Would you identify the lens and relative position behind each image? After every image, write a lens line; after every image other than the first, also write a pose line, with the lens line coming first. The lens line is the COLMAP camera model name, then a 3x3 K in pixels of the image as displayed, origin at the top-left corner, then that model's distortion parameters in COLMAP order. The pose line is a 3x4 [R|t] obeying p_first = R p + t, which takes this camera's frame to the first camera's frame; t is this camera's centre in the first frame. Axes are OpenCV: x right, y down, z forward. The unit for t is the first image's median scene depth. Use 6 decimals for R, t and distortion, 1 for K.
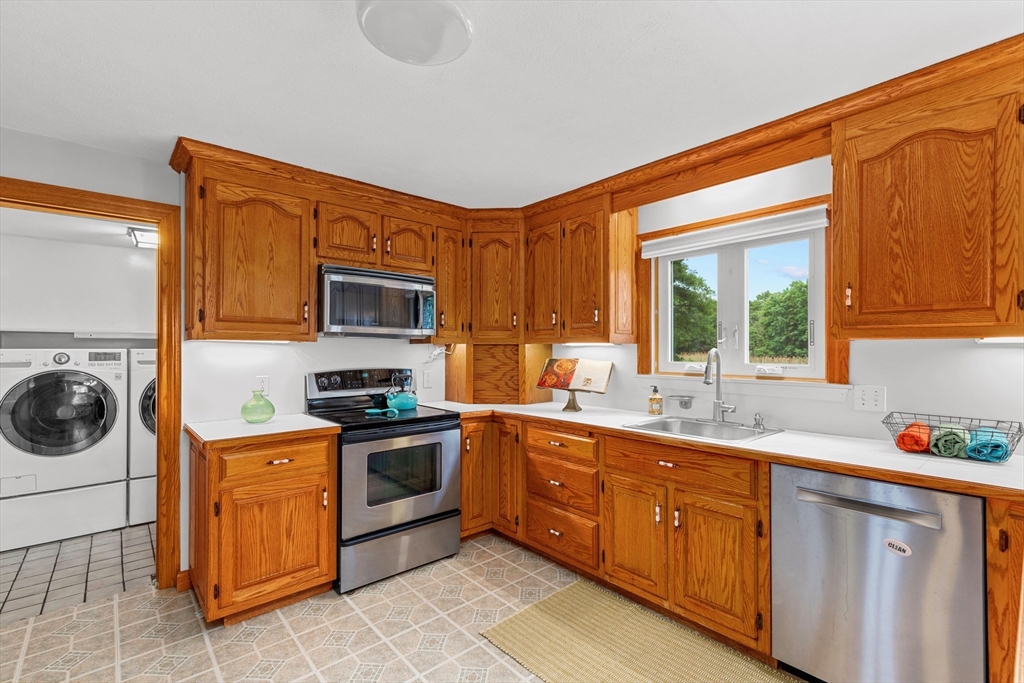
lens RADIAL K [[466.4, 0, 511.6], [0, 466.4, 343.6], [0, 0, 1]] dist [0.007145, 0.001102]
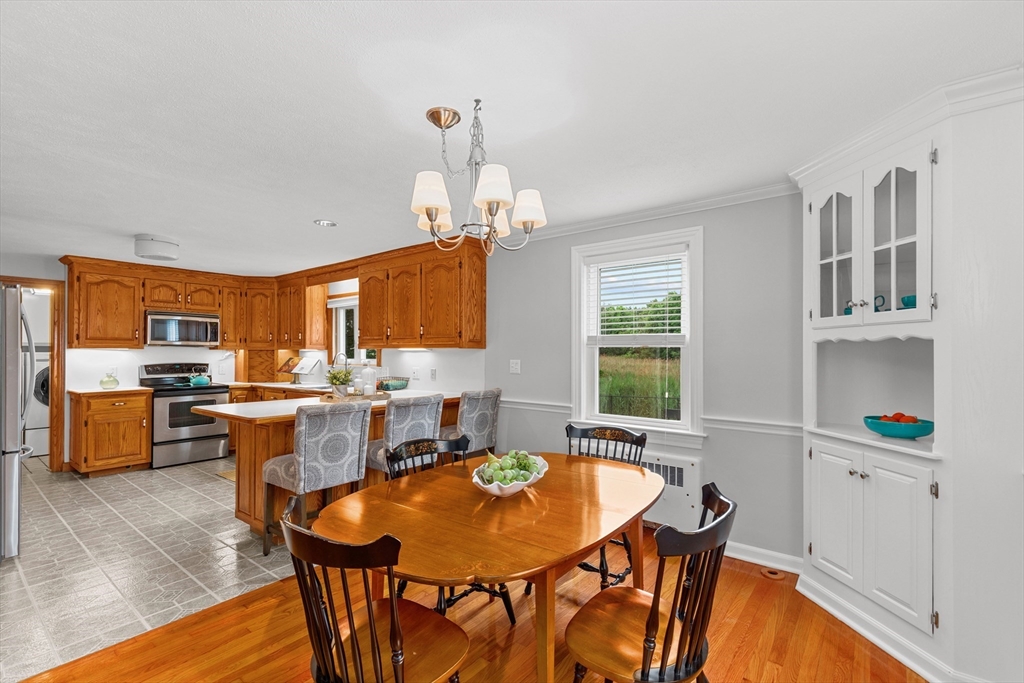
lens RADIAL K [[466.4, 0, 512.3], [0, 466.4, 345.7], [0, 0, 1]] dist [0.007145, 0.001102]
pose [[0.984411, 0.001885, 0.175871, 0.779887], [-0.001221, 0.999992, -0.003881, -0.011821], [-0.175876, 0.003605, 0.984406, -1.245814]]
